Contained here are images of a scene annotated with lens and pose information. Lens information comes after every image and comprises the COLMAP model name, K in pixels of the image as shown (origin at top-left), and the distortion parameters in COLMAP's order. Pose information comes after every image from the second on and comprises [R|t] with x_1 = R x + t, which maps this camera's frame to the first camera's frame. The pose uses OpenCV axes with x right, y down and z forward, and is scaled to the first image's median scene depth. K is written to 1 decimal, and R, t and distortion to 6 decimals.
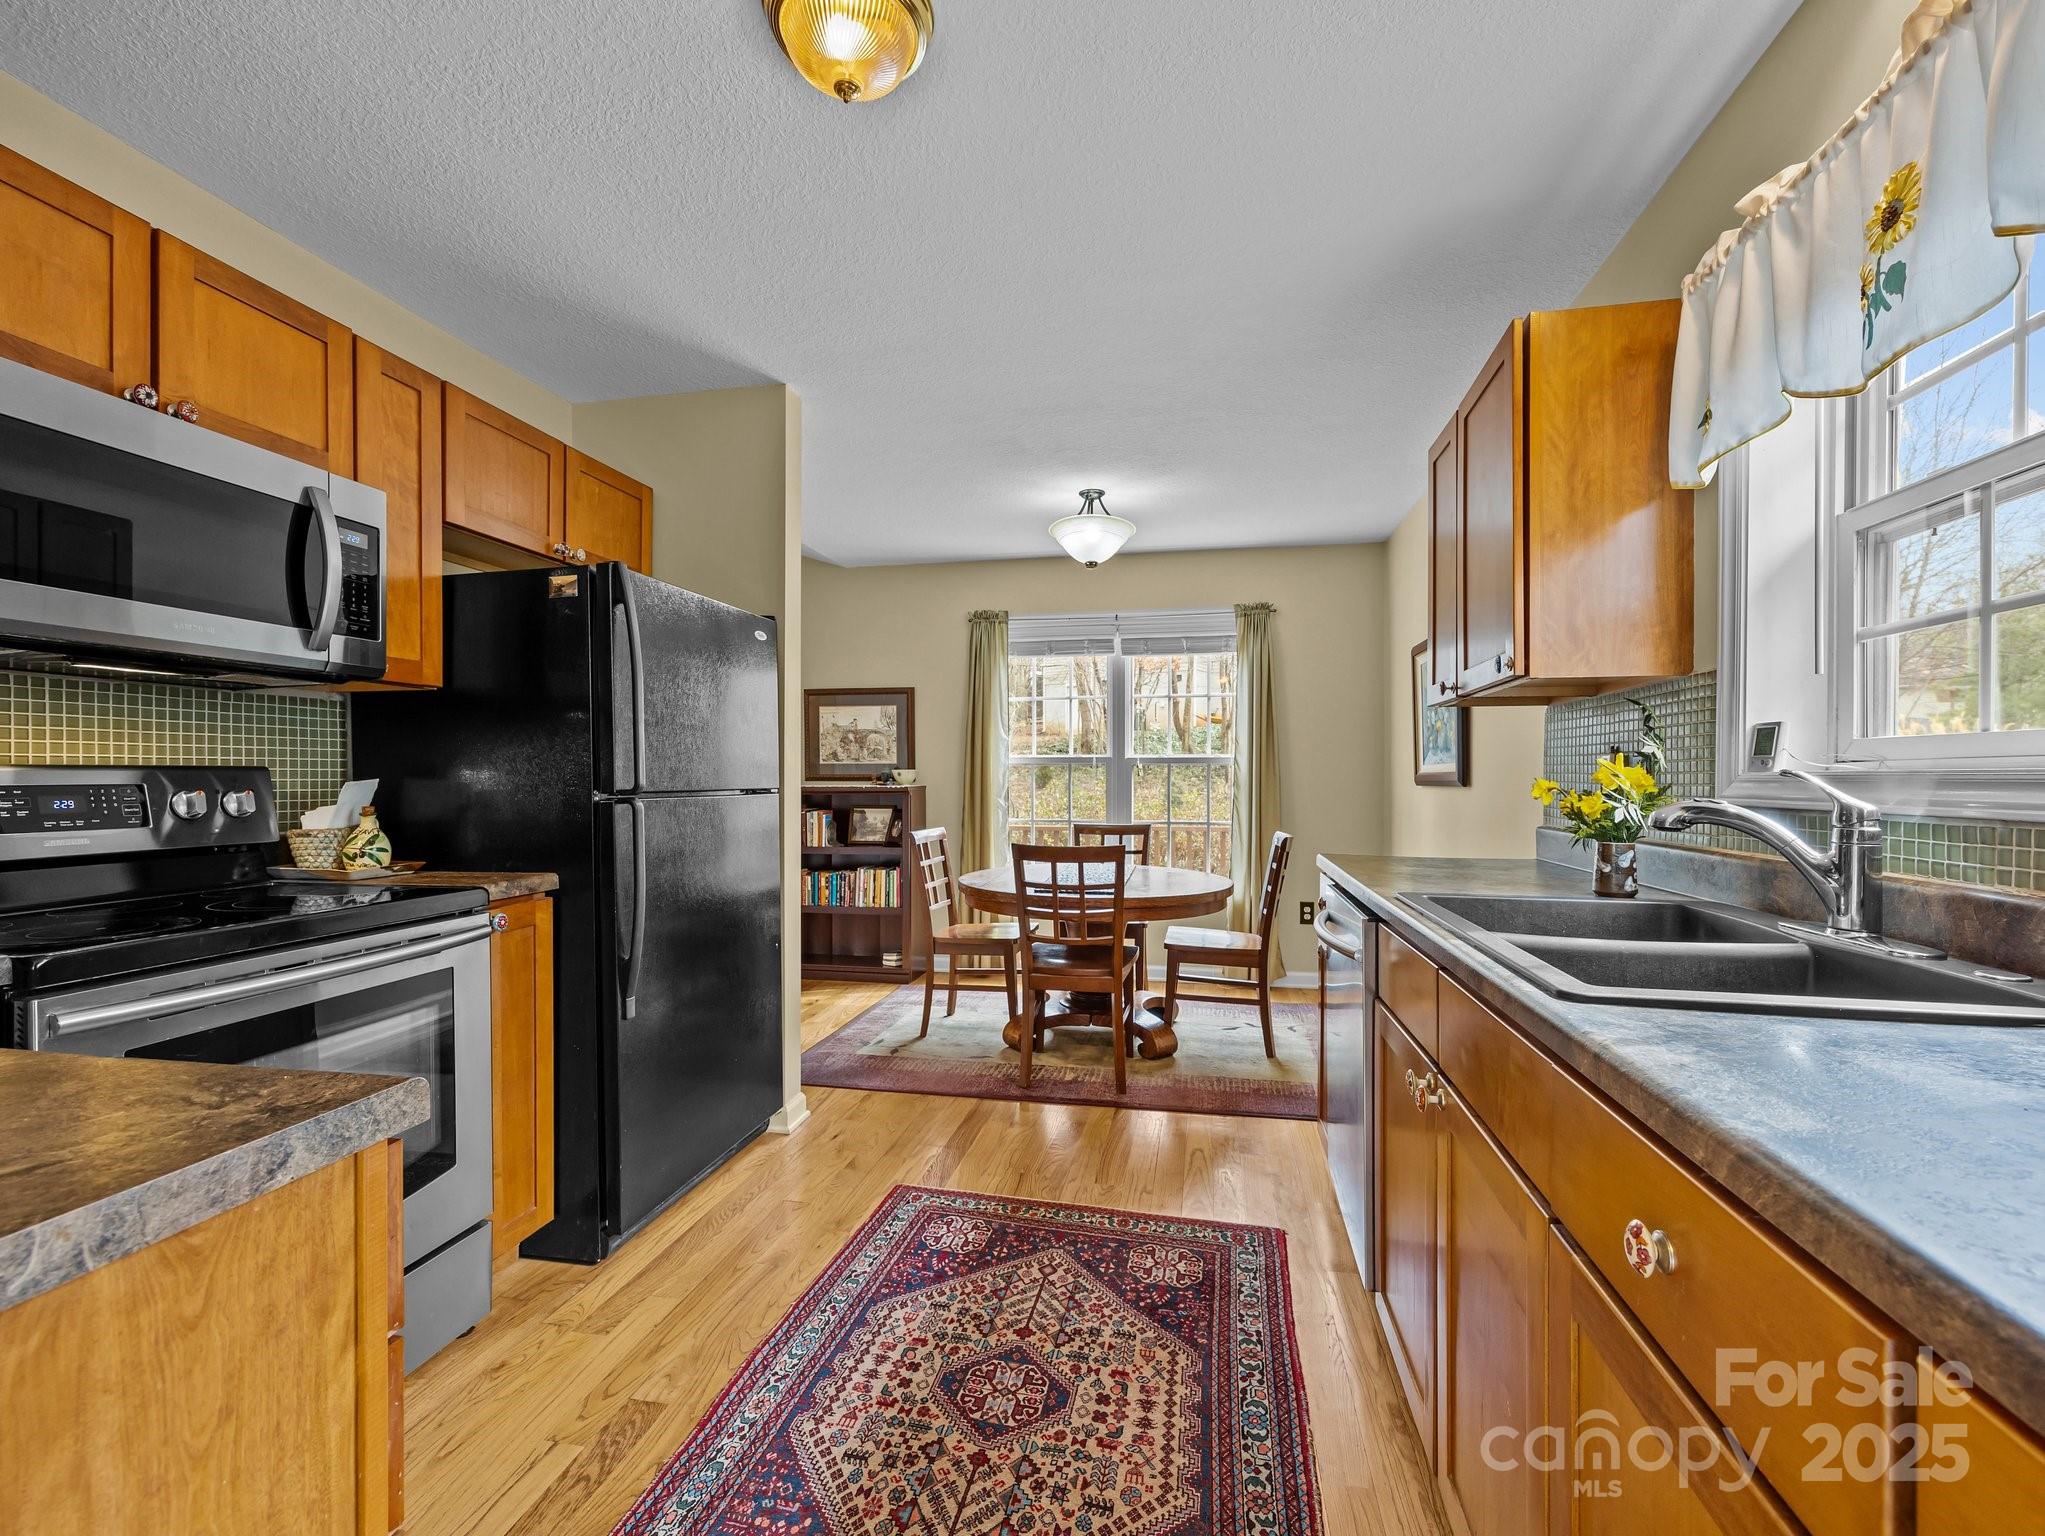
lens RADIAL K [[875.9, 0, 1017.6], [0, 875.9, 787.6], [0, 0, 1]] dist [0.001434, 0.000202]
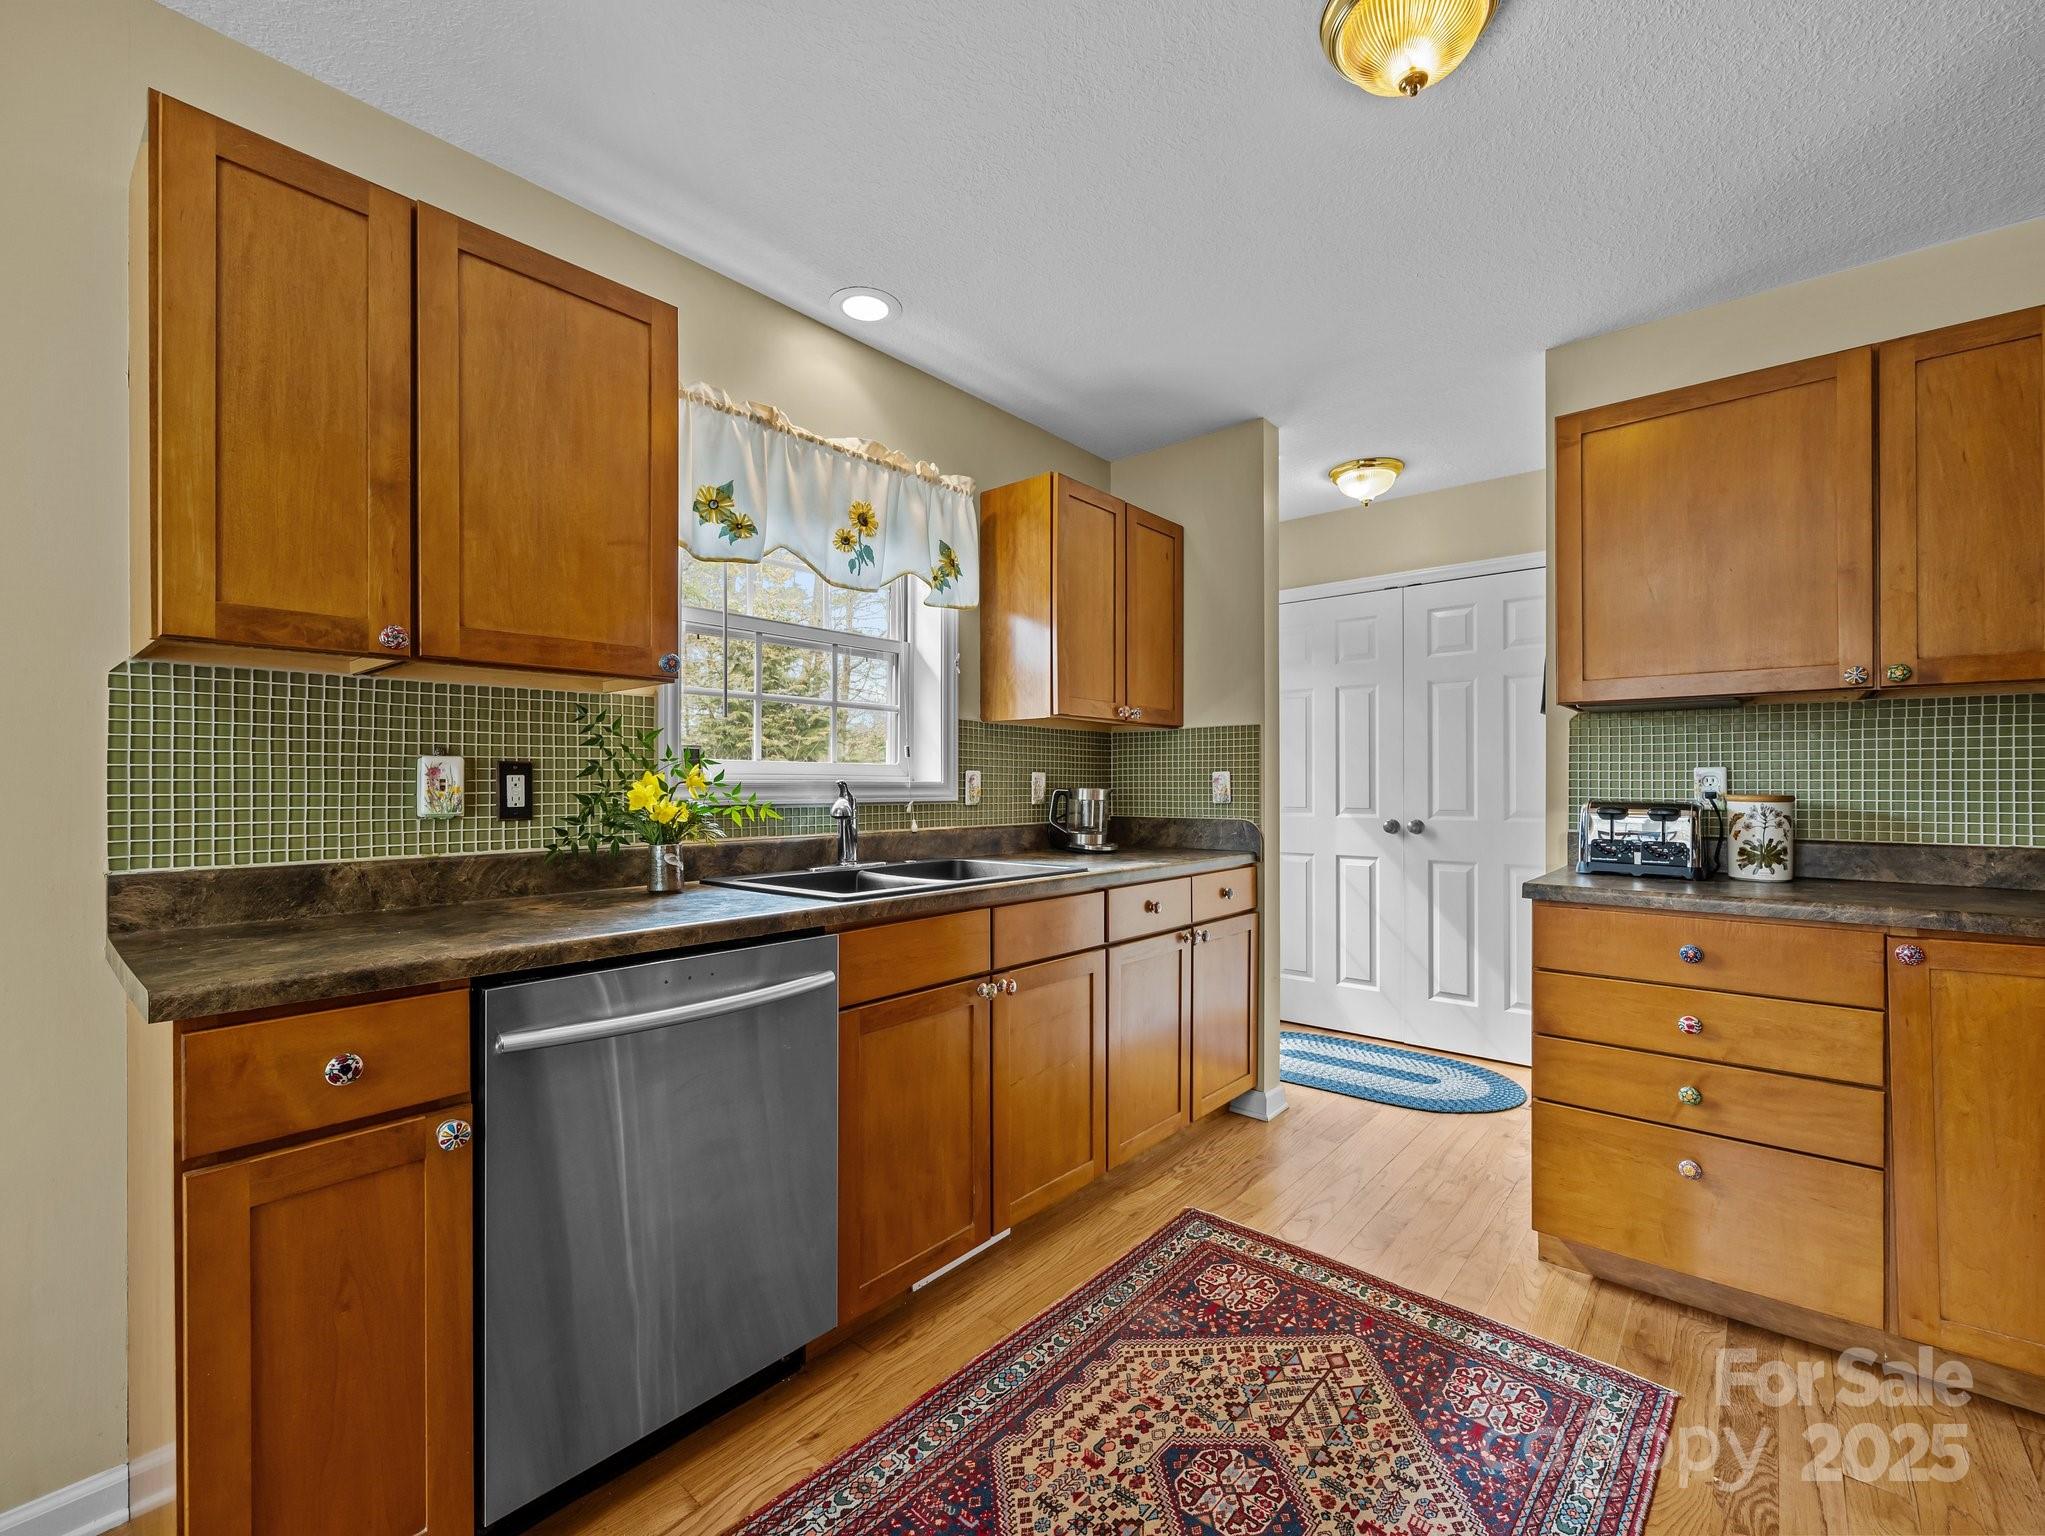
lens RADIAL K [[895.0, 0, 1028.0], [0, 895.0, 778.6], [0, 0, 1]] dist [0.012456, 0.000400]
pose [[-0.879504, 0.000611, 0.475892, -0.284020], [0.003097, 0.999985, 0.004440, -0.025263], [-0.475882, 0.005379, -0.879493, 2.001977]]
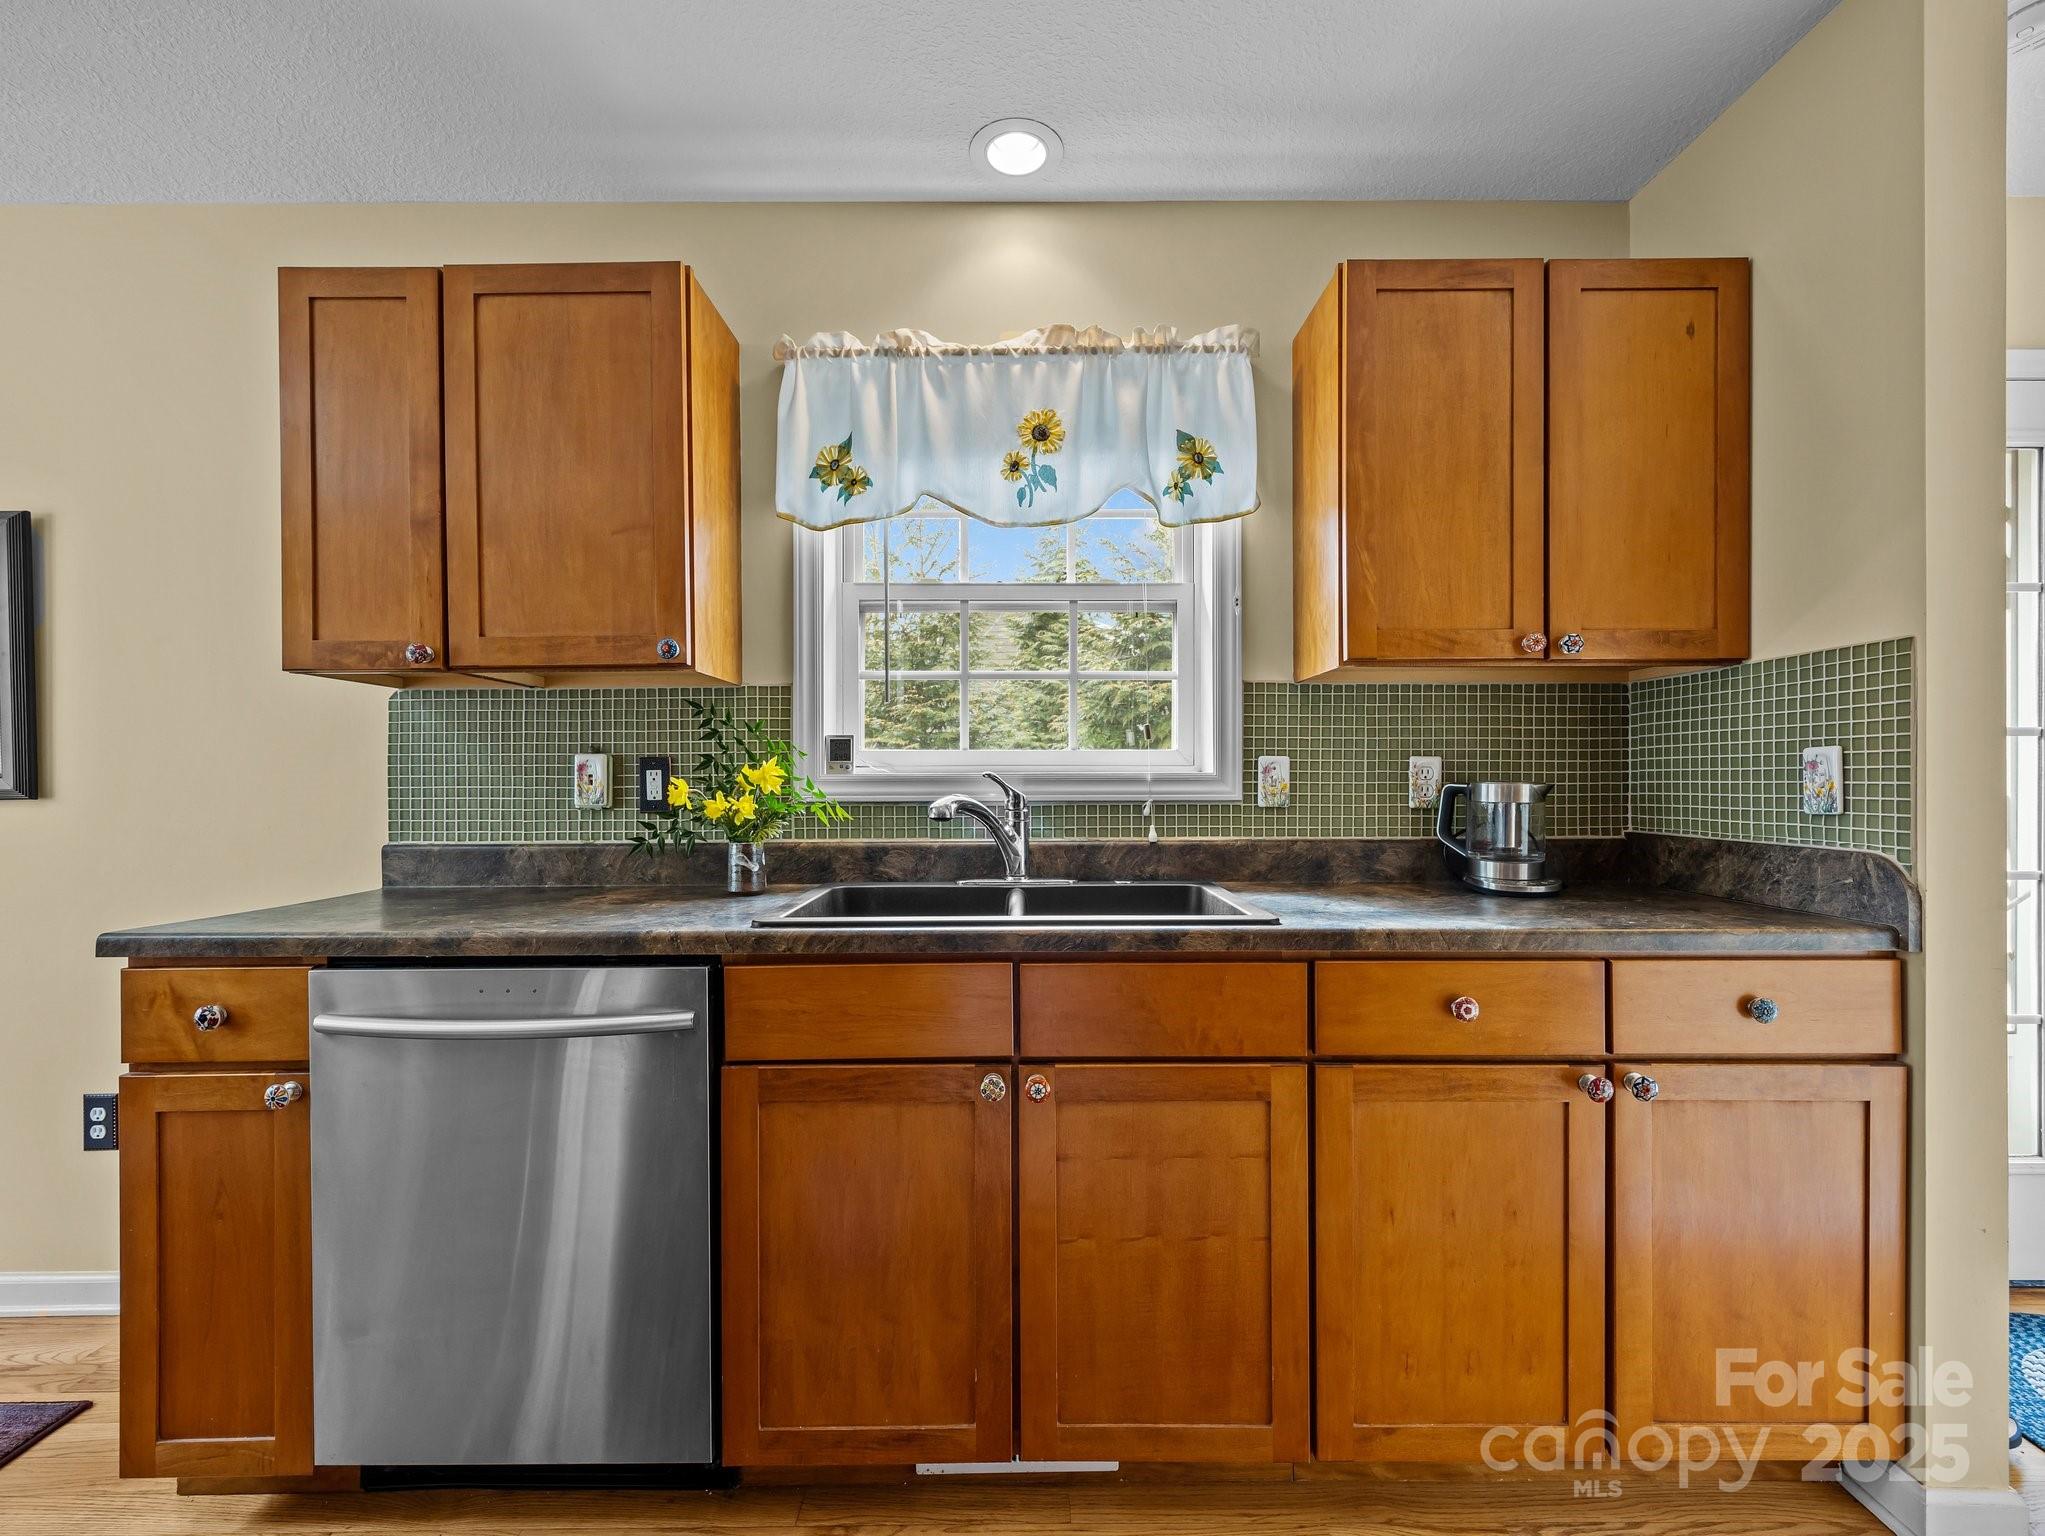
lens RADIAL K [[907.4, 0, 1024.7], [0, 907.4, 778.9], [0, 0, 1]] dist [0.009386, -0.000327]
pose [[-0.205414, -0.003337, 0.978670, -0.481188], [0.014269, 0.999878, 0.006404, -0.015025], [-0.978571, 0.015280, -0.205341, 1.019857]]
